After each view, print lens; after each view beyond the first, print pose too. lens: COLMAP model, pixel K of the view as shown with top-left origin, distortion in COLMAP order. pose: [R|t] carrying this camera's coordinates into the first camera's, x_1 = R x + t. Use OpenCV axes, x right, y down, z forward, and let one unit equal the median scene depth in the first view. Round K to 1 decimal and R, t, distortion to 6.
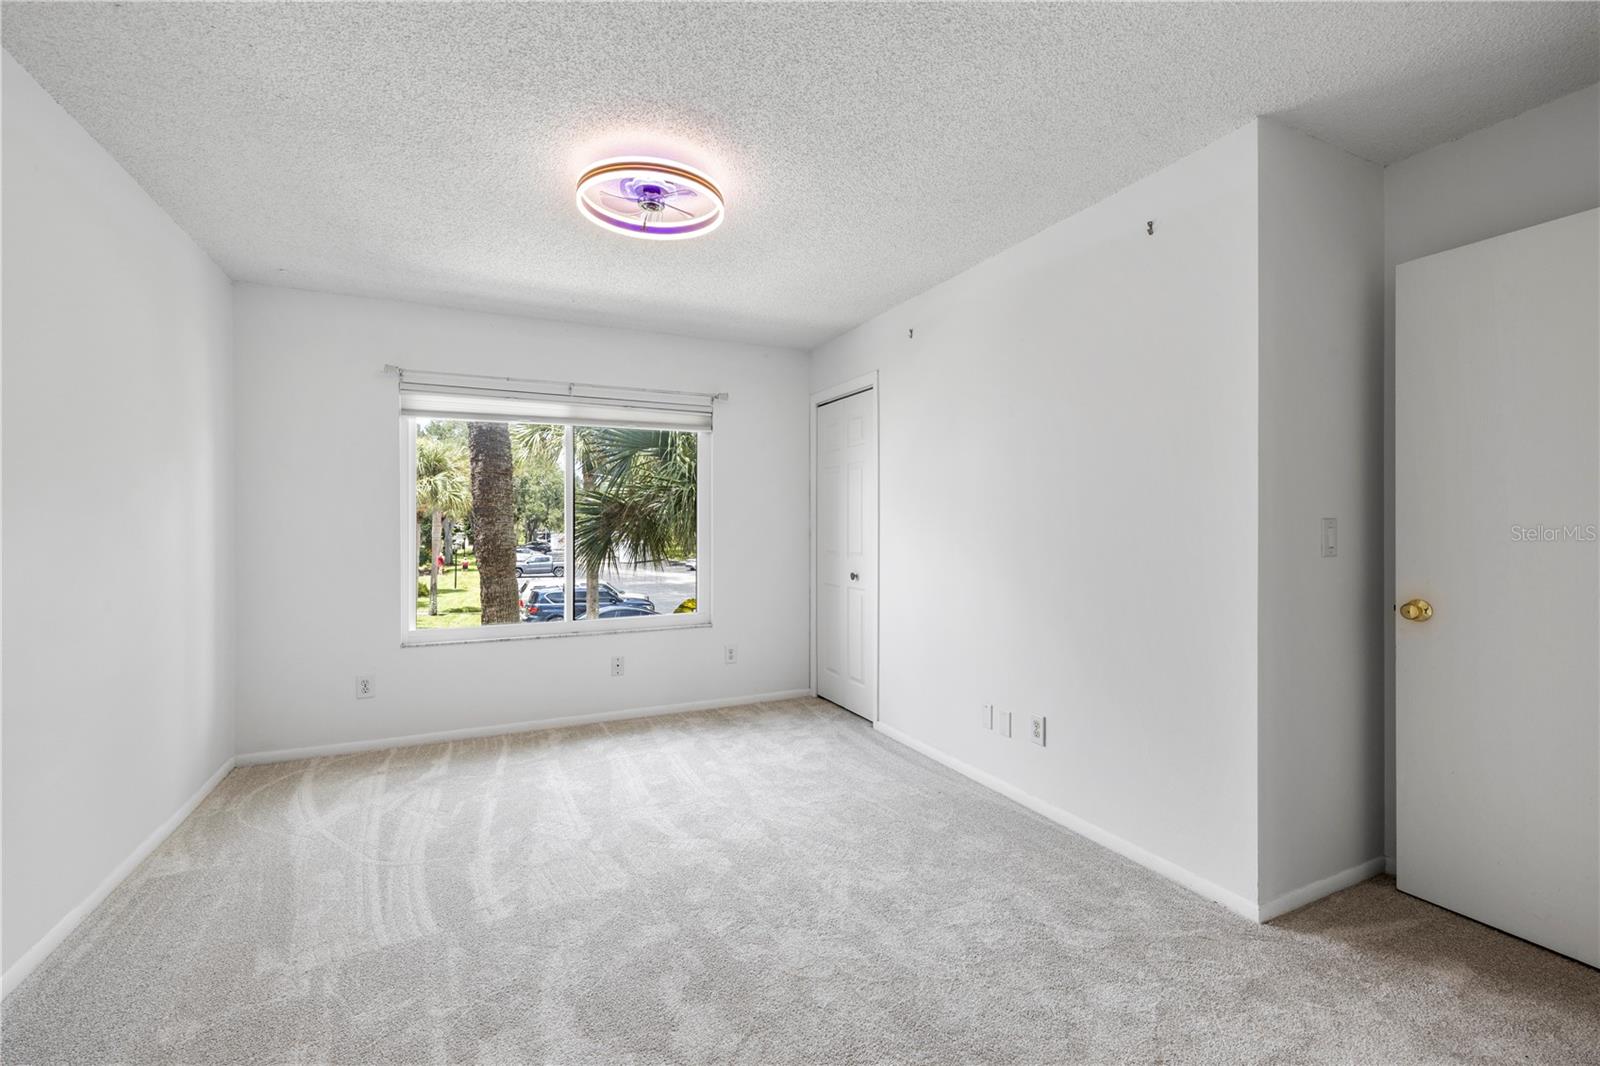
lens RADIAL K [[691.5, 0, 792.3], [0, 691.5, 530.6], [0, 0, 1]] dist [-0.000569, 0.000376]
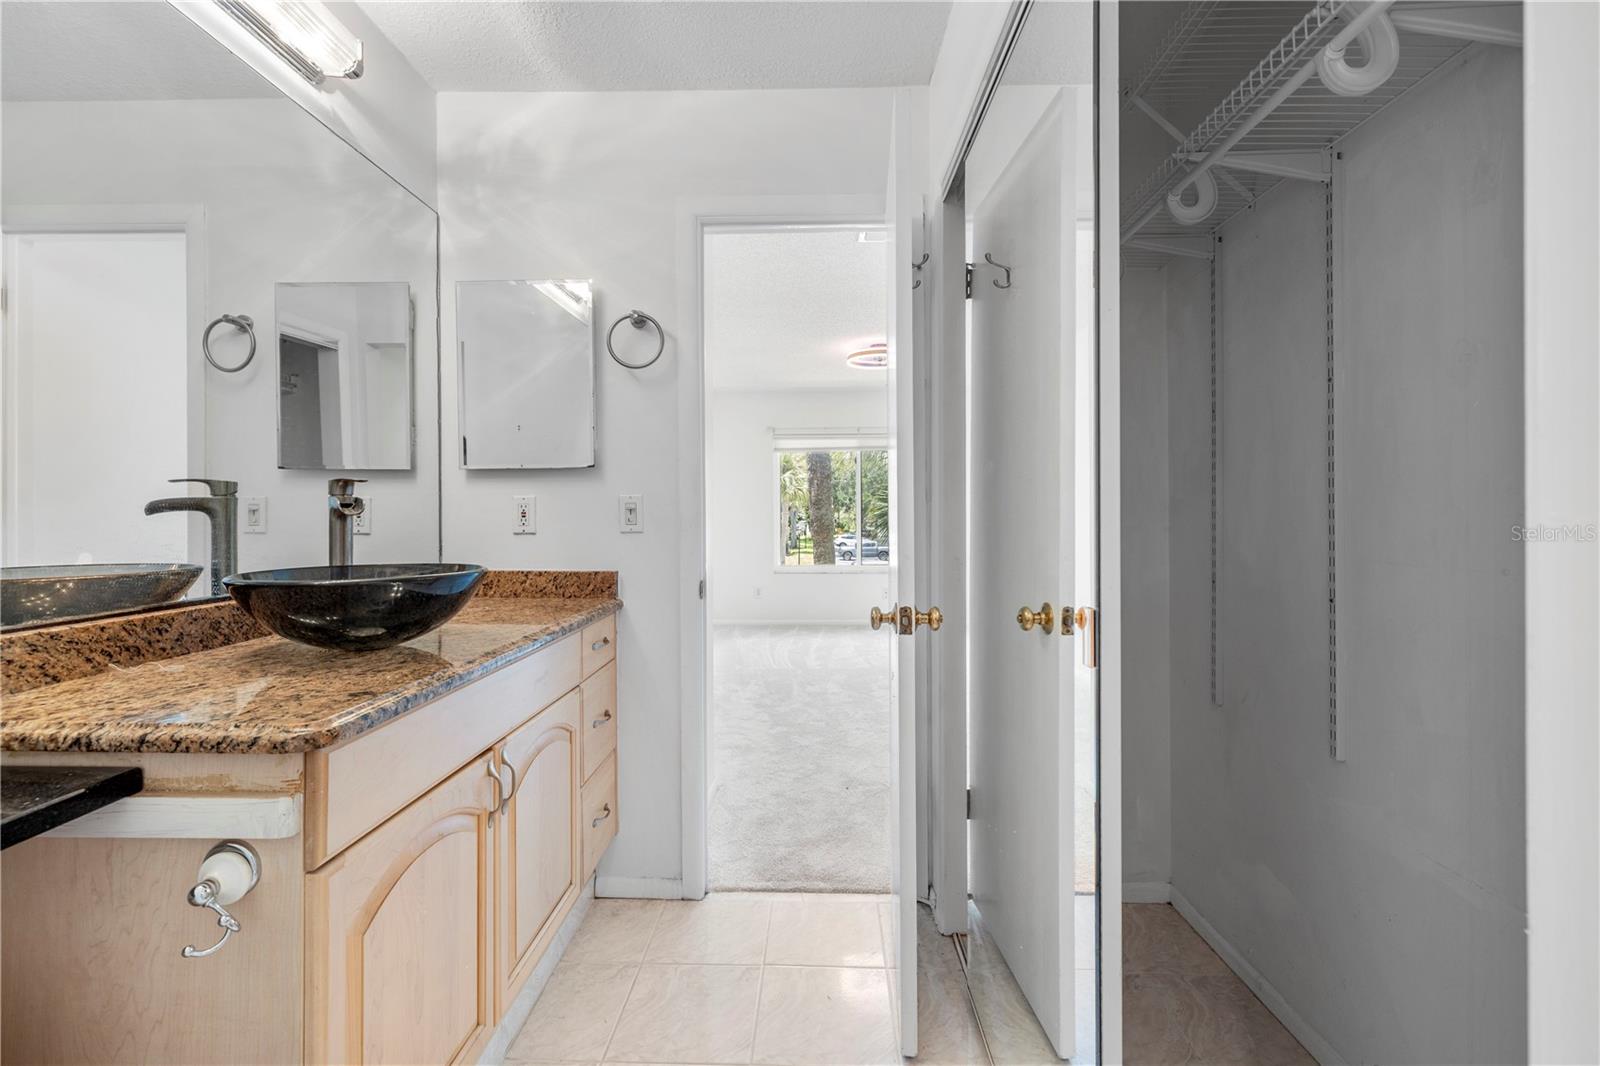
lens RADIAL K [[691.5, 0, 800.3], [0, 691.5, 522.4], [0, 0, 1]] dist [-0.000569, 0.000376]
pose [[0.900049, 0.003424, -0.435774, 0.299332], [-0.001667, 0.999989, 0.004413, 0.018085], [0.435785, -0.003245, 0.900045, -0.619344]]
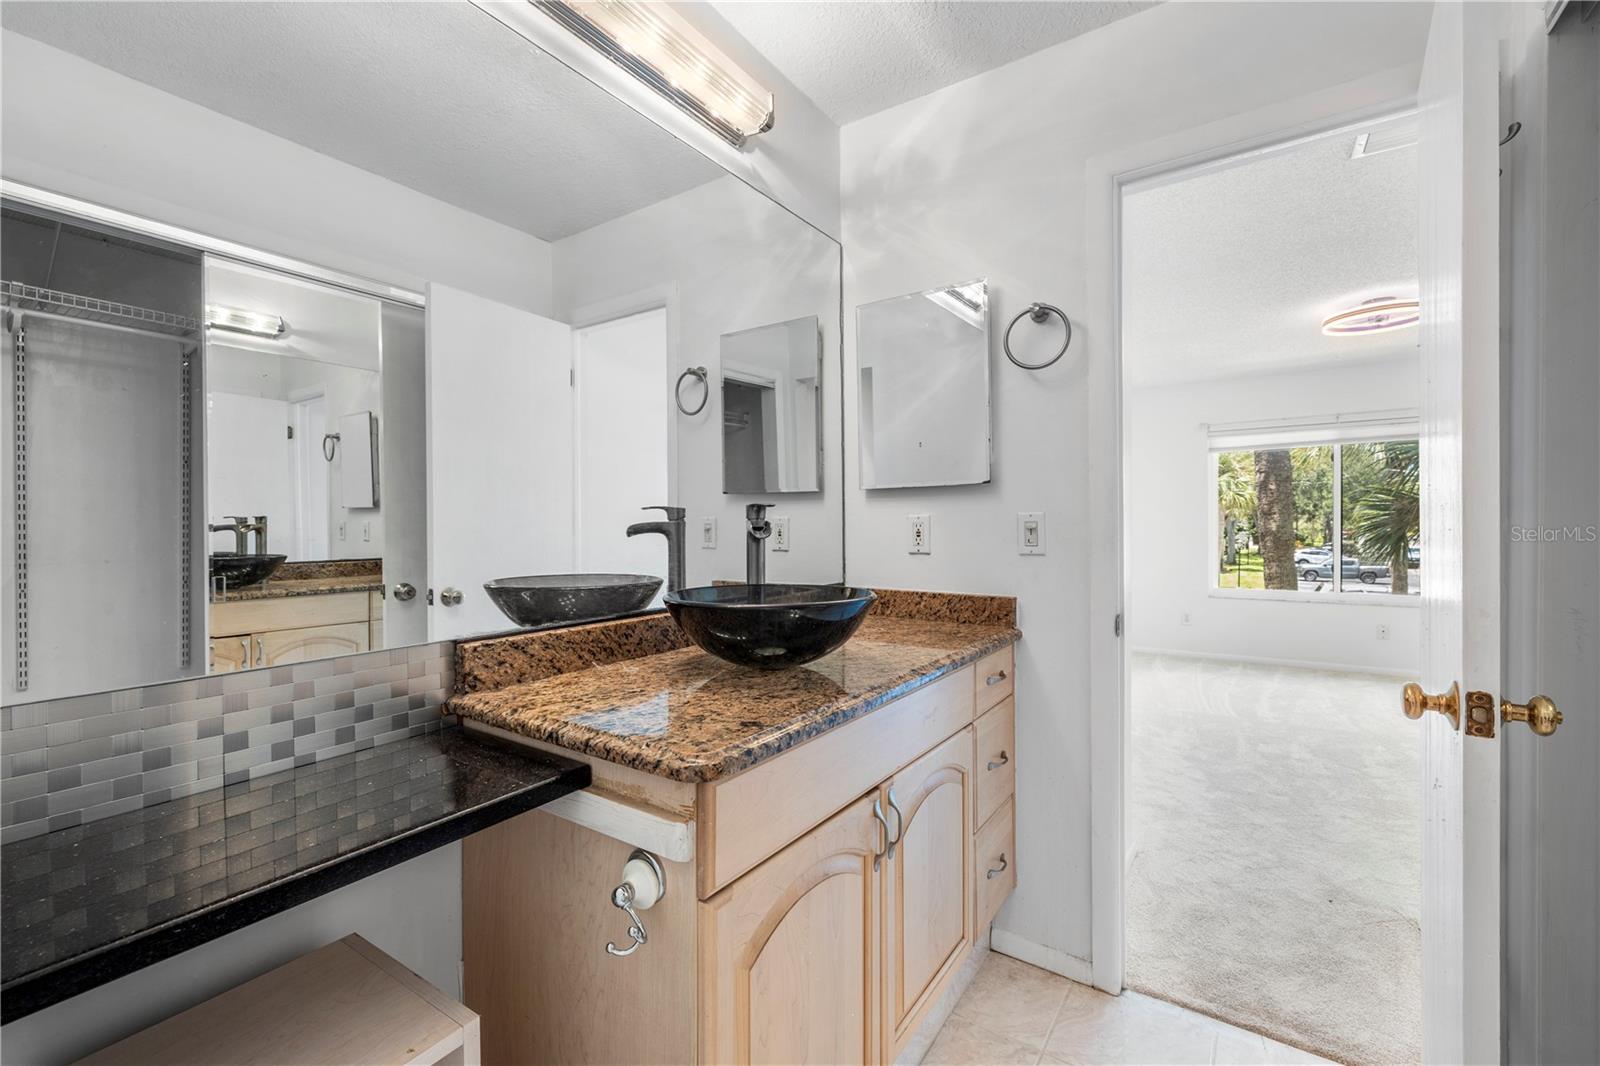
lens RADIAL K [[691.5, 0, 796.7], [0, 691.5, 533.0], [0, 0, 1]] dist [-0.000569, 0.000376]
pose [[0.522170, 0.004173, -0.852831, 0.269052], [-0.000461, 0.999989, 0.004611, 0.011496], [0.852841, -0.002014, 0.522166, -0.580064]]
